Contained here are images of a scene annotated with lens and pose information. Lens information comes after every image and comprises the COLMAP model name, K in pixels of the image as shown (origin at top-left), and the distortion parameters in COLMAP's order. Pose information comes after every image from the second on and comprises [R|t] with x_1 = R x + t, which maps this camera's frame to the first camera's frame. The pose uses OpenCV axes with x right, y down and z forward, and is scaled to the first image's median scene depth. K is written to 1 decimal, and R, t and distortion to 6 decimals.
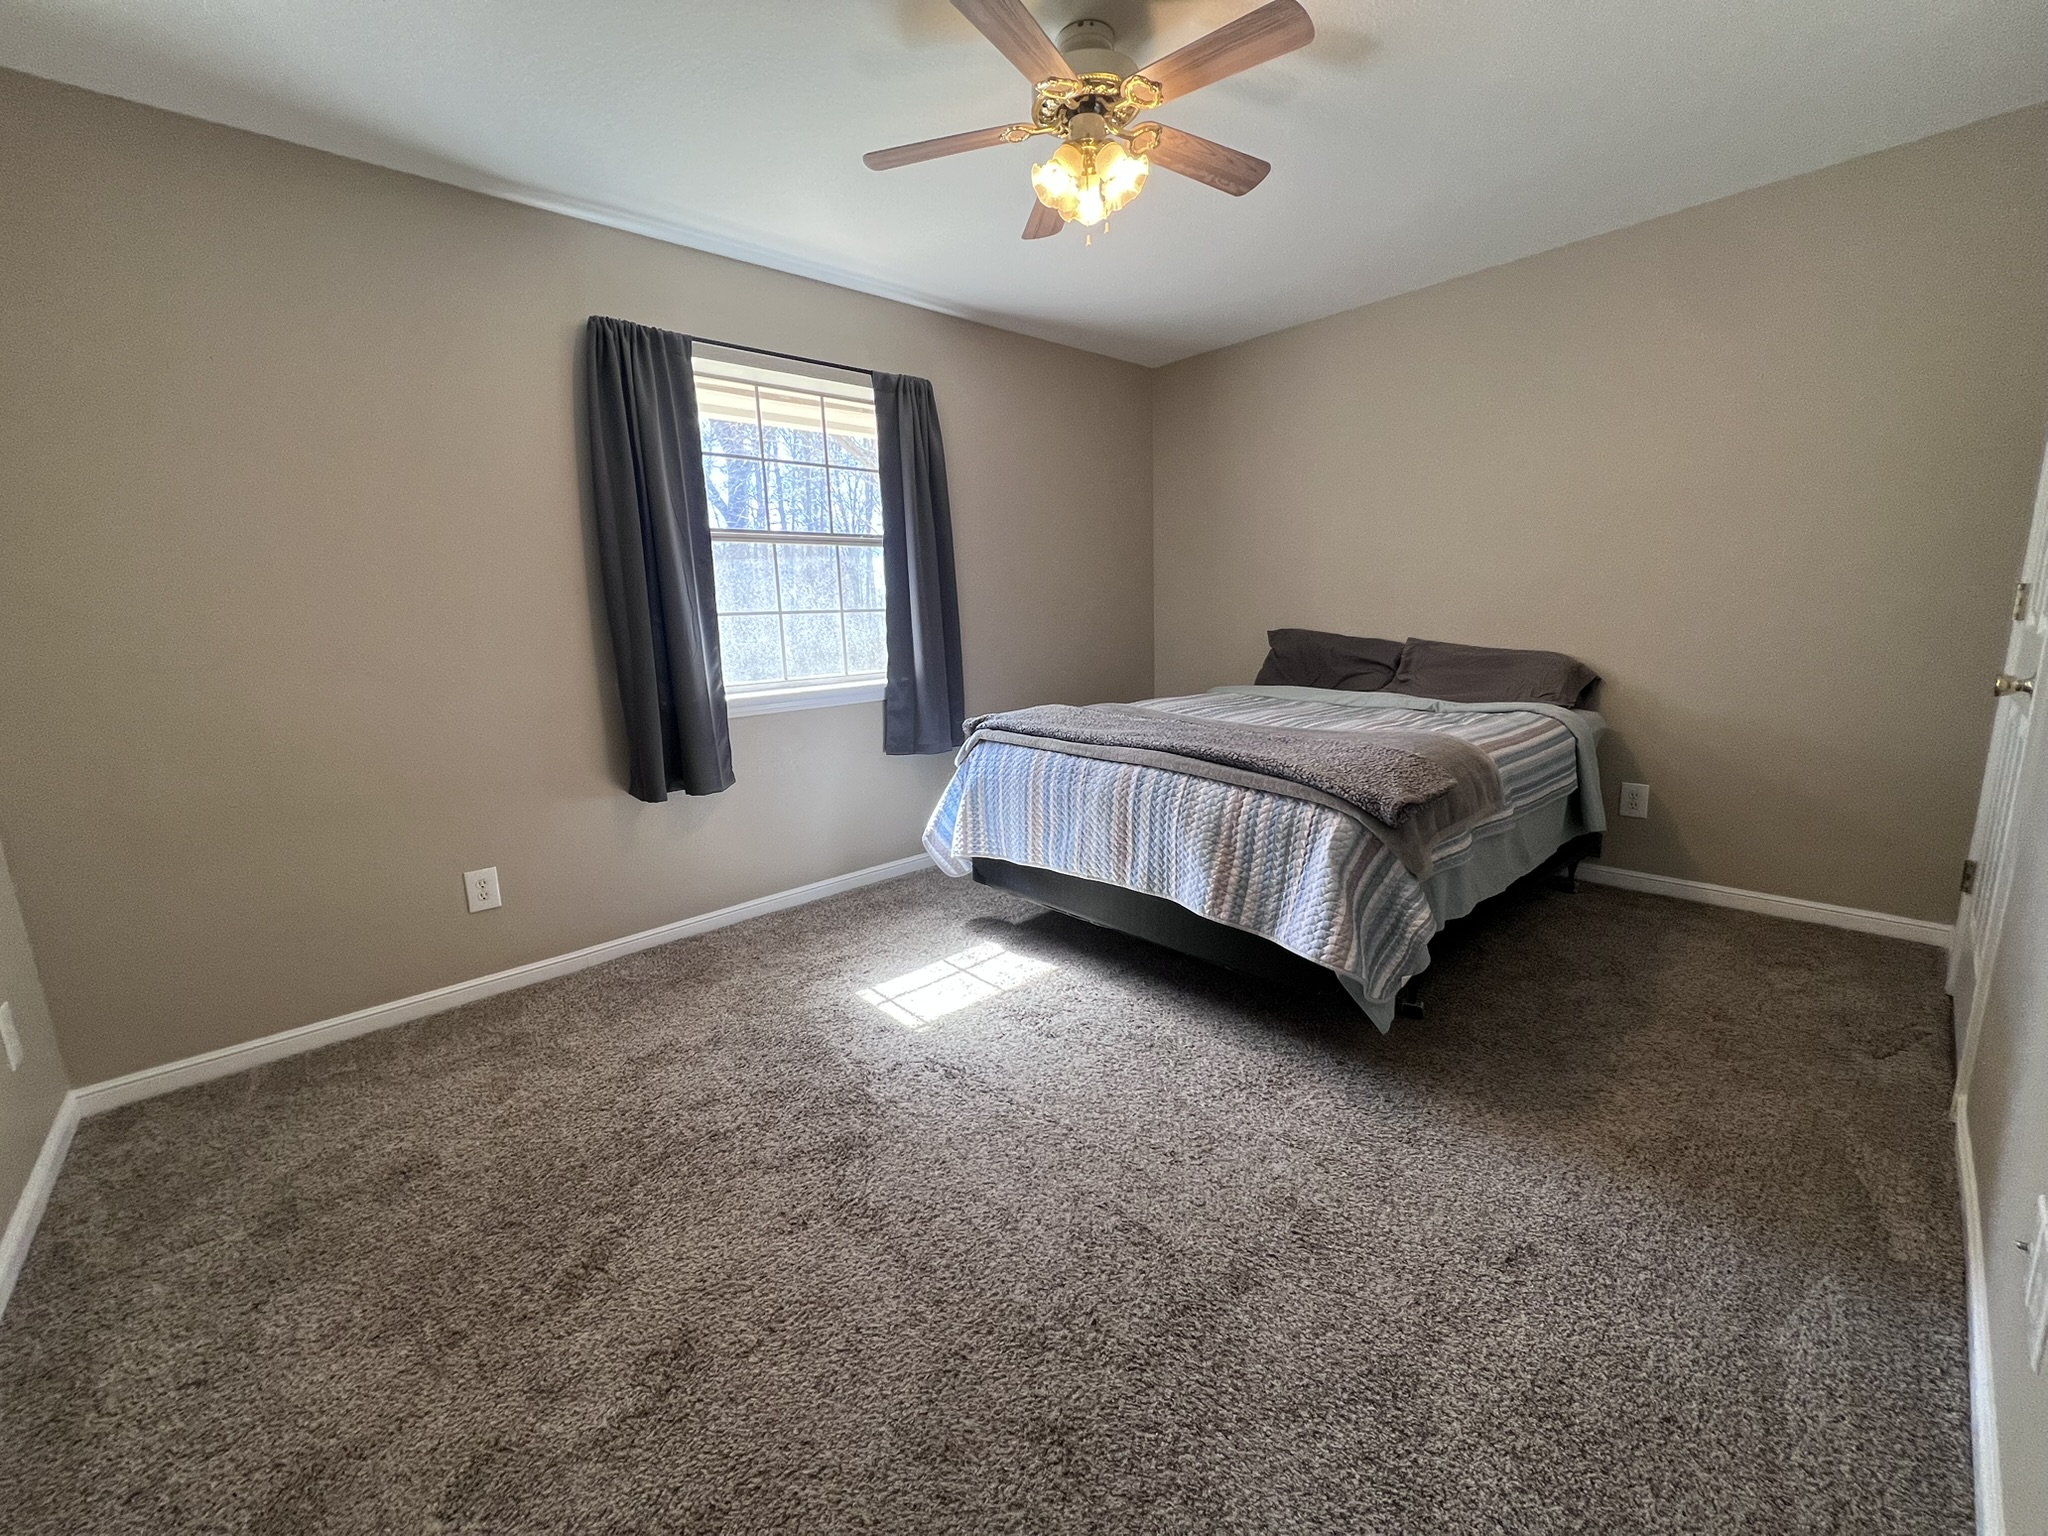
lens RADIAL K [[818.7, 0, 1018.1], [0, 818.7, 780.0], [0, 0, 1]] dist [-0.000192, 0.000026]
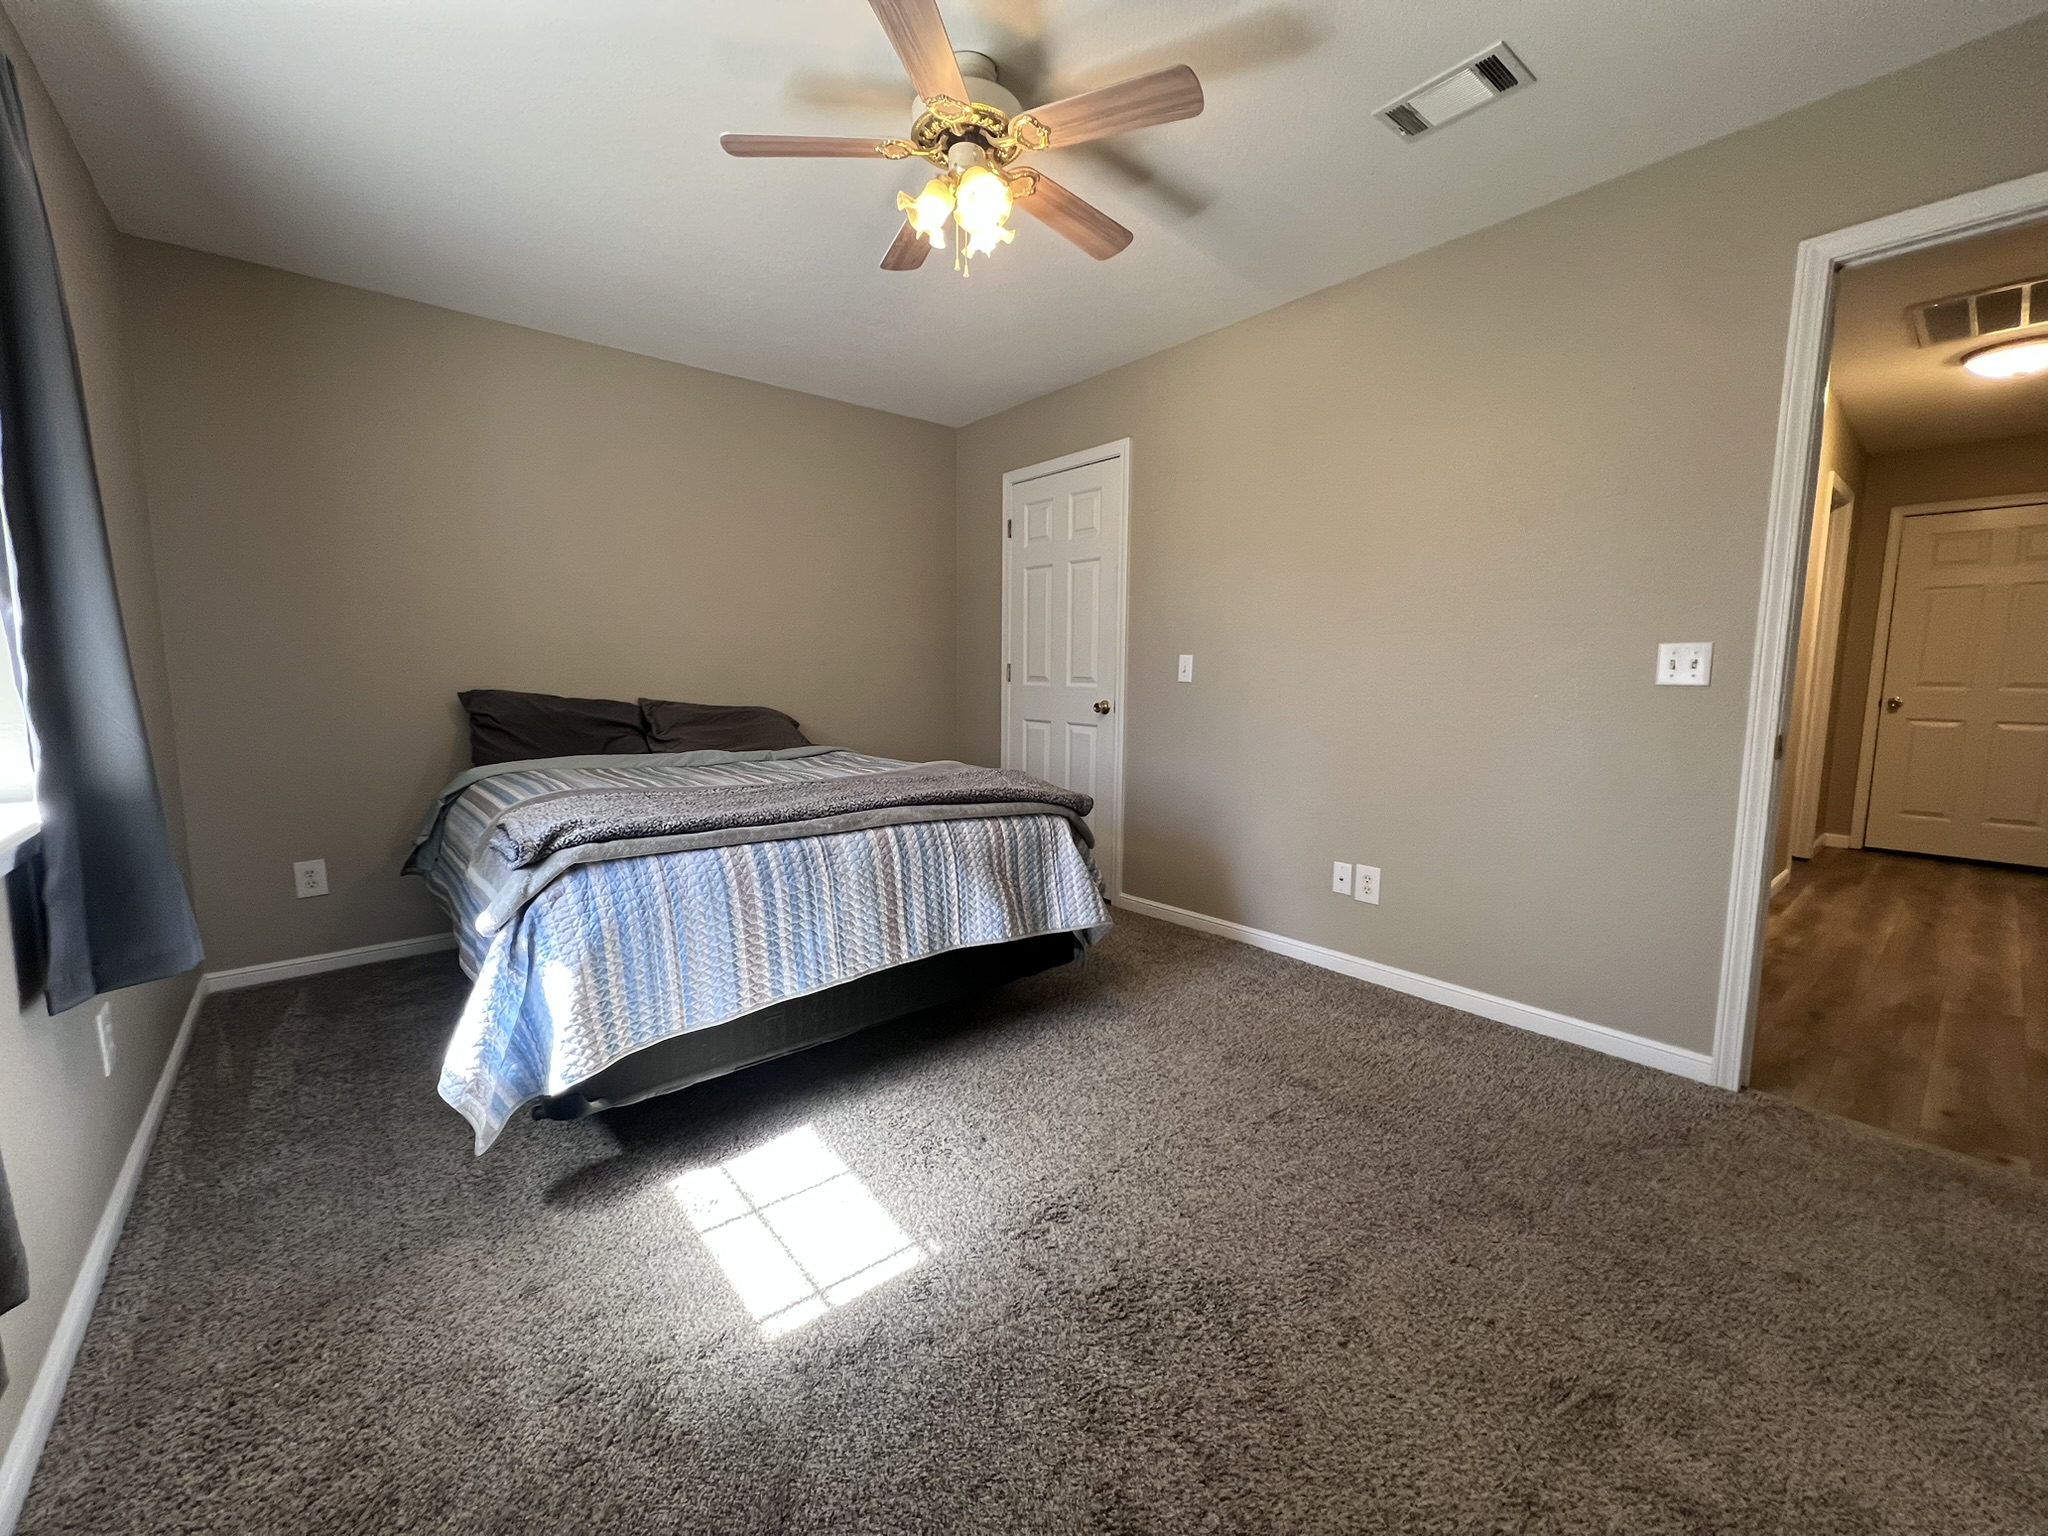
lens RADIAL K [[818.7, 0, 1018.0], [0, 818.7, 766.6], [0, 0, 1]] dist [-0.000192, 0.000026]
pose [[0.039995, -0.085748, 0.995514, -0.768248], [0.195133, 0.977798, 0.076383, -0.127583], [-0.979961, 0.191203, 0.055840, 0.824599]]
